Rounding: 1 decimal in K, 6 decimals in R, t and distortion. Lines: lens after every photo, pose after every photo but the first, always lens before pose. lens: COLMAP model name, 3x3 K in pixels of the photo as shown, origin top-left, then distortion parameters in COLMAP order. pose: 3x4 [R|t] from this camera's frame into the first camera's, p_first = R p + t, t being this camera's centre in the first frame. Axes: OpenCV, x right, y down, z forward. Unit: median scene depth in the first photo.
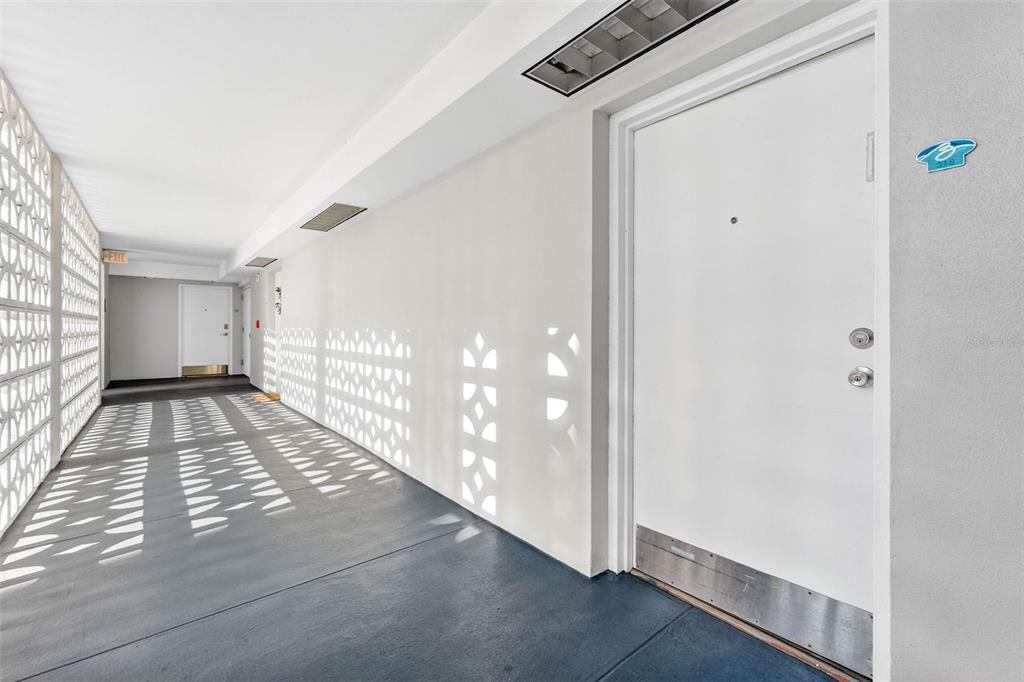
lens RADIAL K [[441.9, 0, 501.4], [0, 441.9, 328.6], [0, 0, 1]] dist [0.015629, -0.000022]
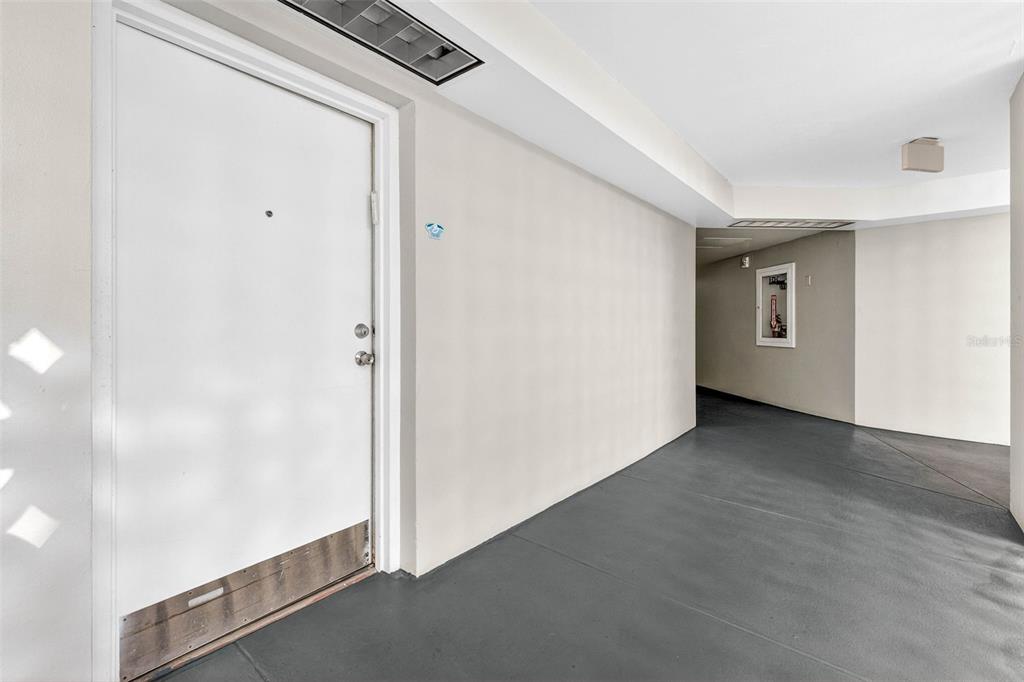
lens RADIAL K [[441.9, 0, 501.4], [0, 441.9, 328.6], [0, 0, 1]] dist [0.015629, -0.000022]
pose [[-0.160768, -0.009714, 0.986944, -0.534260], [-0.005490, 0.999945, 0.008948, -0.003031], [-0.986977, -0.003979, -0.160812, 0.649355]]
